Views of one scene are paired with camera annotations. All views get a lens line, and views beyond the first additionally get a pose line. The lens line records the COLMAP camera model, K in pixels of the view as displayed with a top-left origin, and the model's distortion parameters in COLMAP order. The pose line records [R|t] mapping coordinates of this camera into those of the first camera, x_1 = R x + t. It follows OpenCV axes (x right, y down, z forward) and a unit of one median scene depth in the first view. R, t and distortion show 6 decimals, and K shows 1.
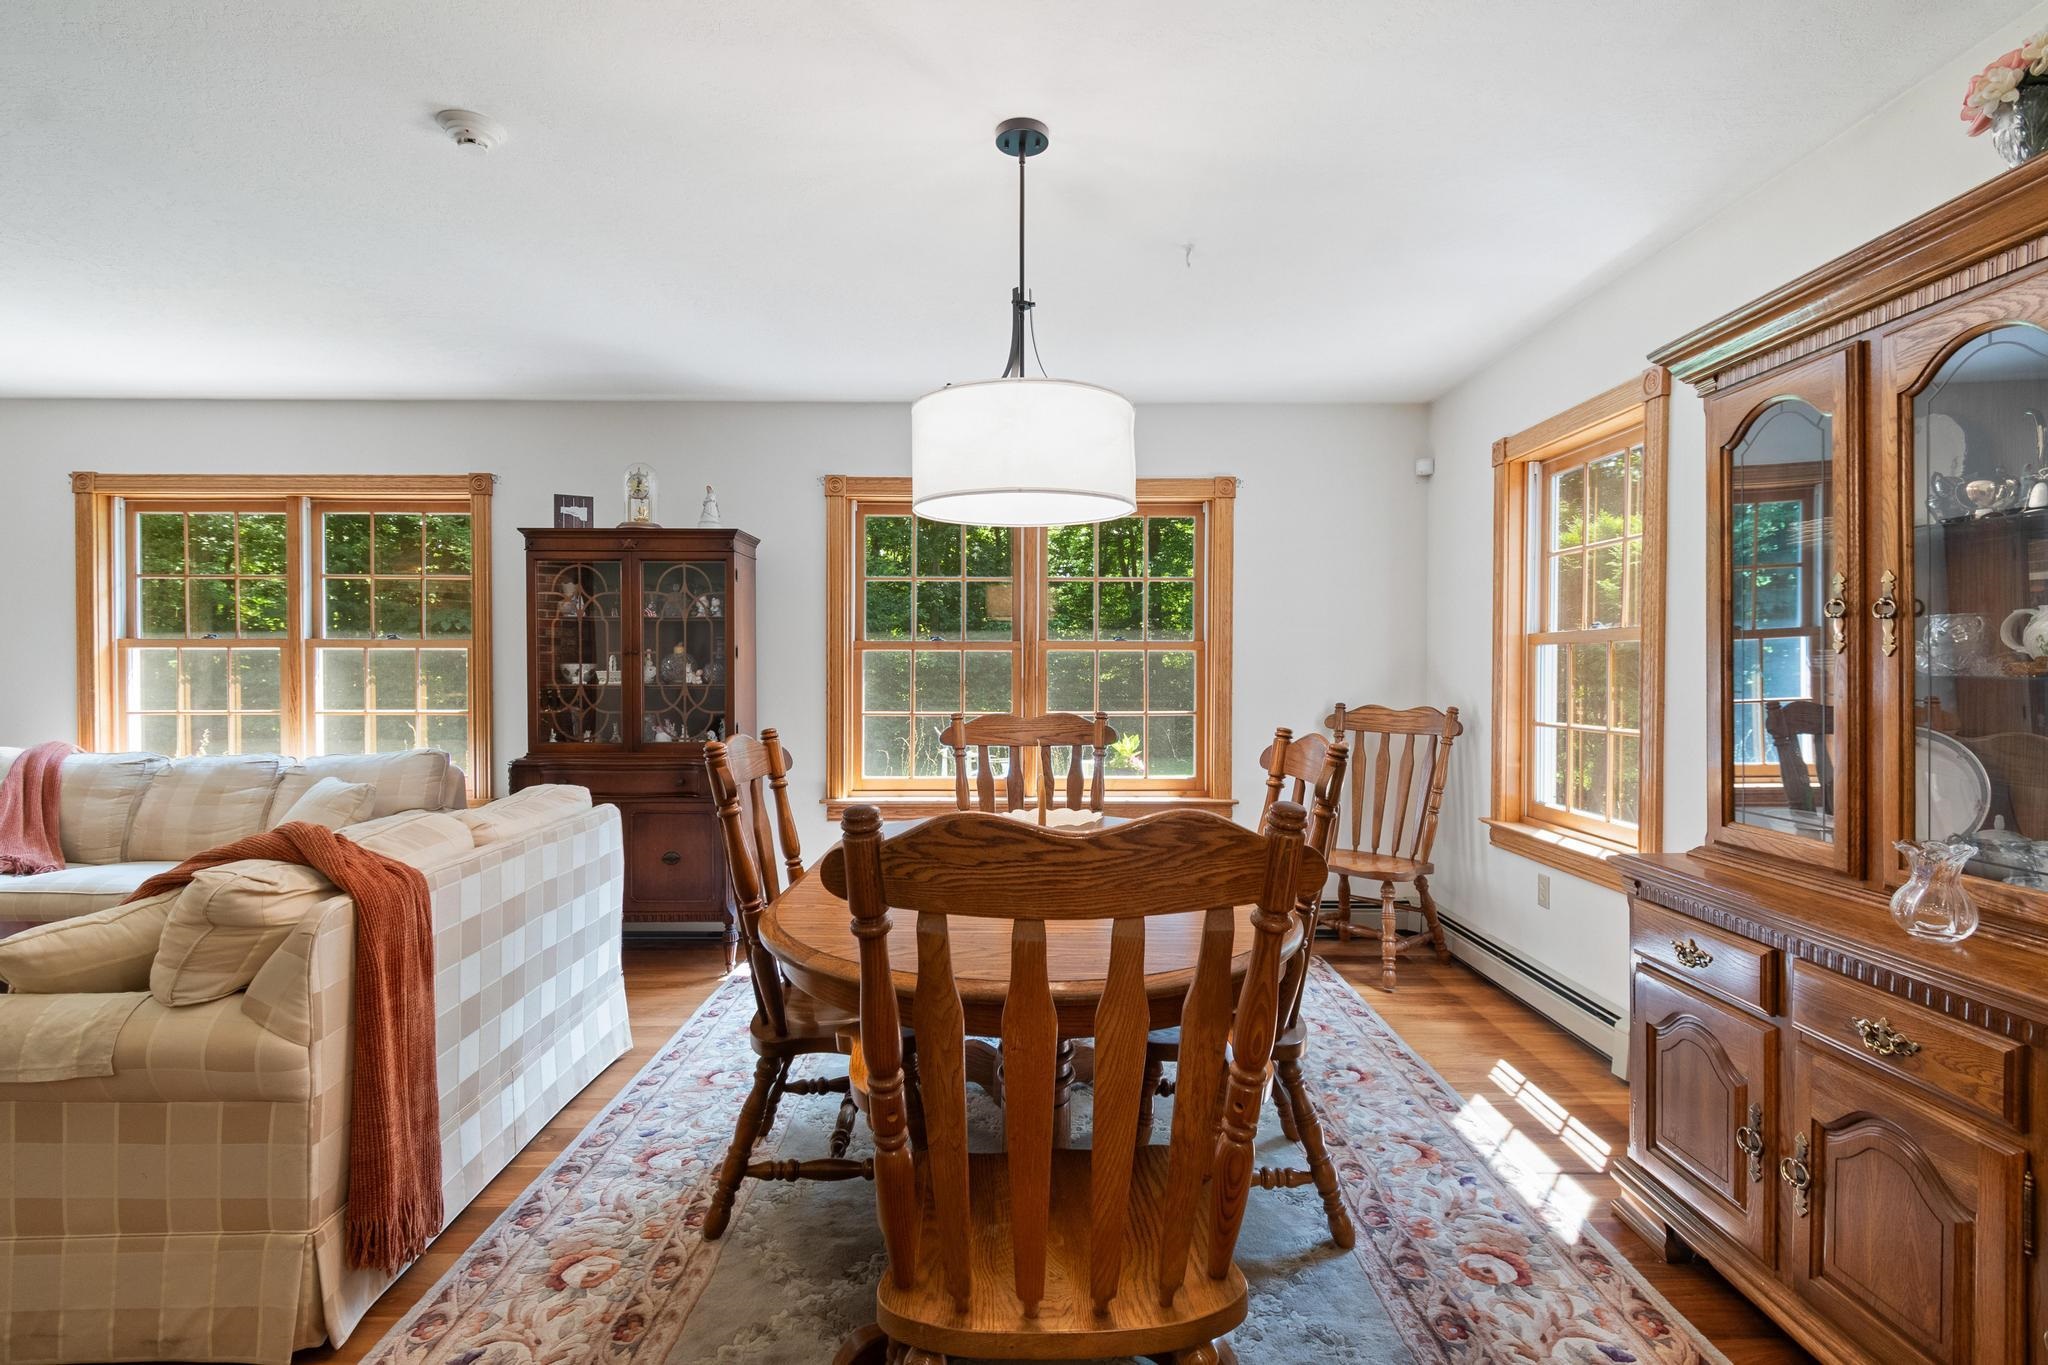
lens RADIAL K [[978.9, 0, 1042.4], [0, 978.9, 685.9], [0, 0, 1]] dist [0.002550, -0.004197]
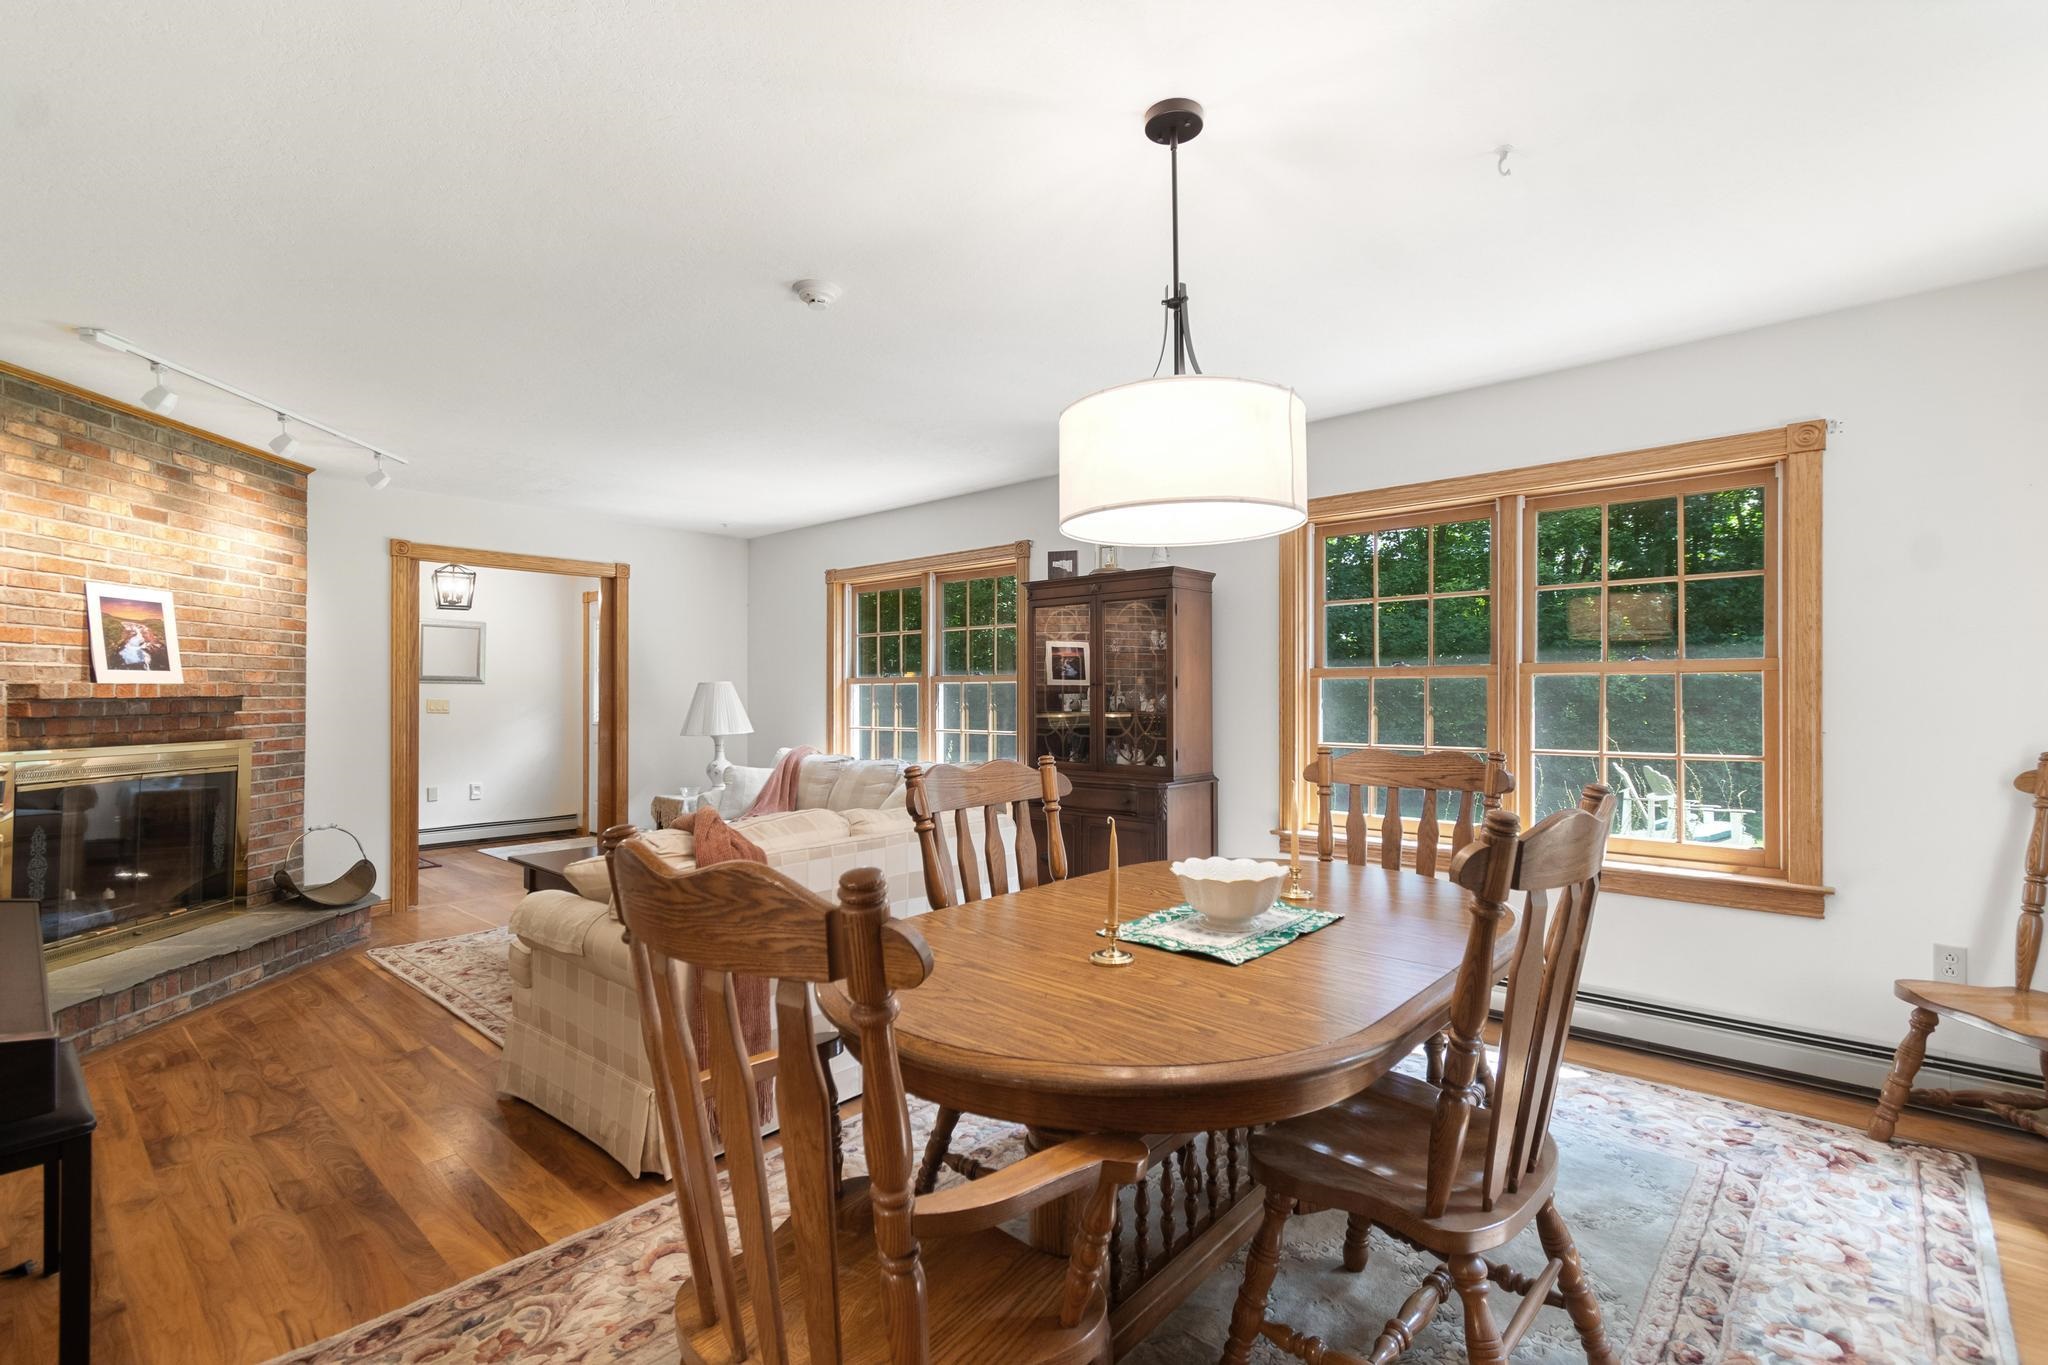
lens RADIAL K [[940.4, 0, 1037.8], [0, 940.4, 691.4], [0, 0, 1]] dist [0.001560, 0.000181]
pose [[0.733378, -0.005943, -0.679795, 0.269980], [-0.008745, 0.999797, -0.018175, -0.005175], [0.679765, 0.019274, 0.733177, 0.155392]]
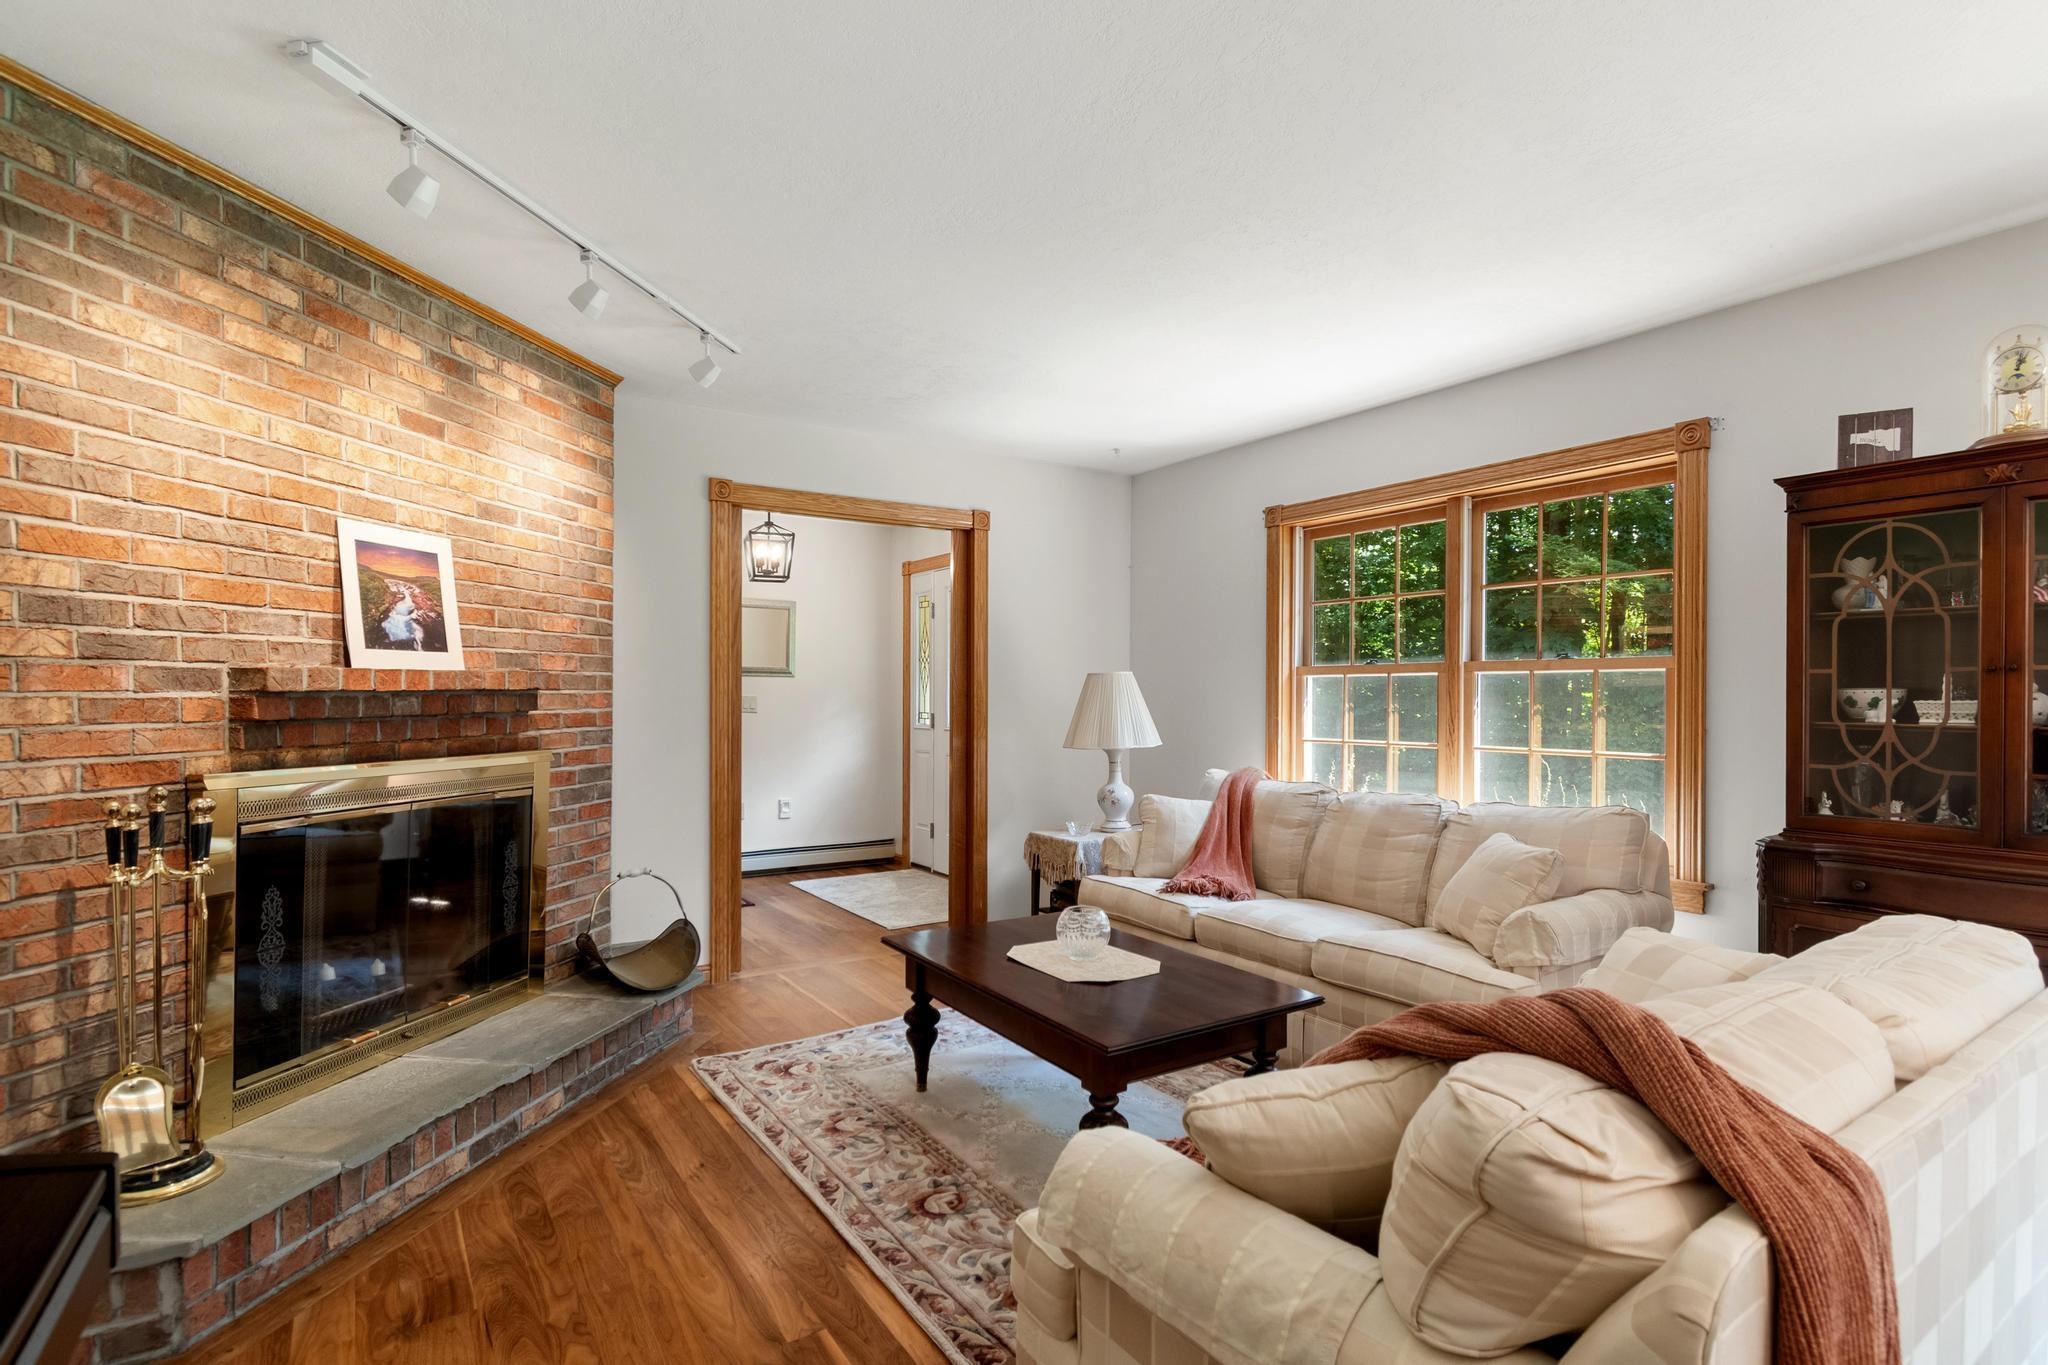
lens RADIAL K [[1004.3, 0, 1026.7], [0, 1004.3, 700.4], [0, 0, 1]] dist [0.002211, -0.002233]
pose [[0.535201, 0.003828, -0.844716, -0.235285], [-0.015183, 0.999872, -0.005089, -0.004369], [0.844588, 0.015548, 0.535191, 0.226350]]
